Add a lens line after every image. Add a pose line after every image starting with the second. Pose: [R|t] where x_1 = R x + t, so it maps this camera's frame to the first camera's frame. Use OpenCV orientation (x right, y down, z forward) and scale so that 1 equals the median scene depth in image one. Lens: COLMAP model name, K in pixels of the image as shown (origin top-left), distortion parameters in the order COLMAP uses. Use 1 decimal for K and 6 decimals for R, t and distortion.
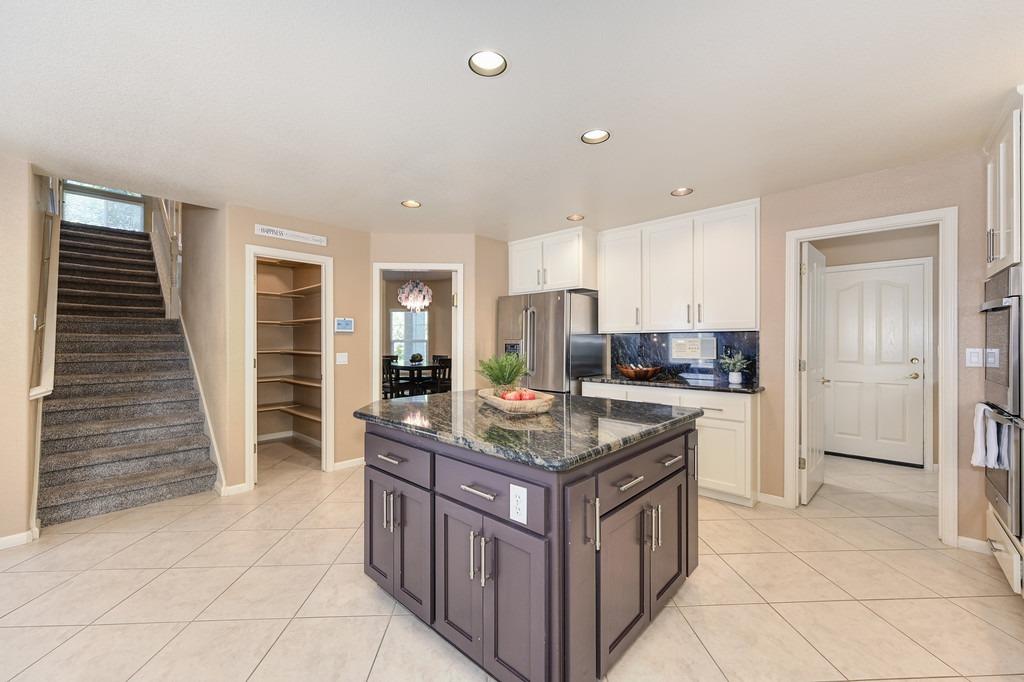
lens RADIAL K [[404.5, 0, 514.8], [0, 404.5, 344.0], [0, 0, 1]] dist [0.001996, 0.000251]
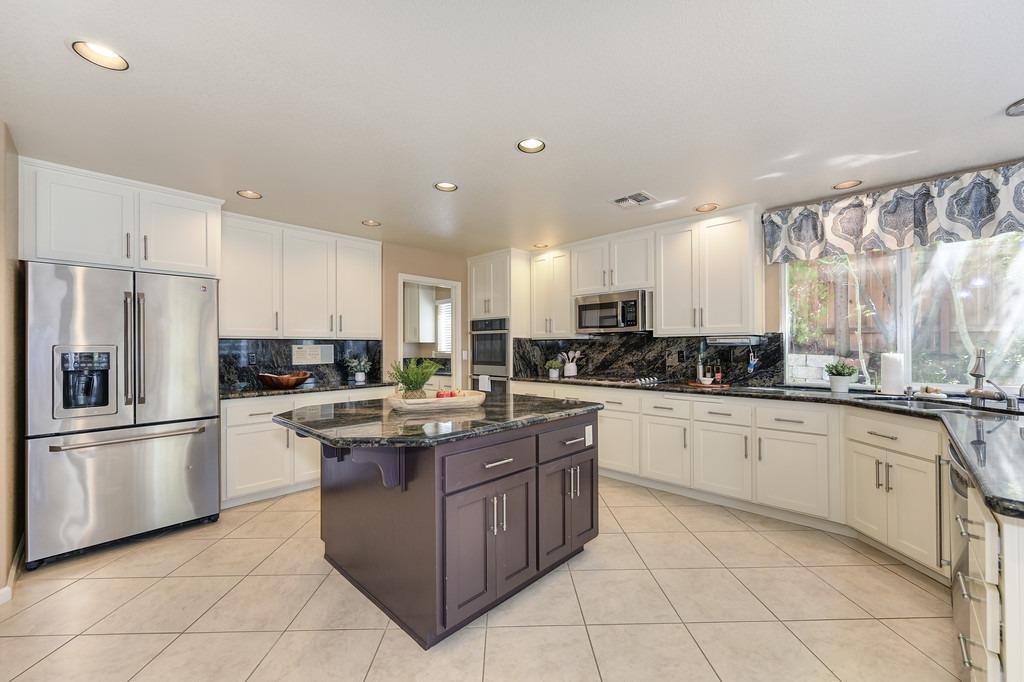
lens RADIAL K [[401.5, 0, 514.3], [0, 401.5, 347.5], [0, 0, 1]] dist [-0.000398, -0.000034]
pose [[0.018221, -0.000362, 0.999834, -0.667708], [0.008001, 0.999968, 0.000216, -0.003196], [-0.999802, 0.007996, 0.018223, 0.476509]]
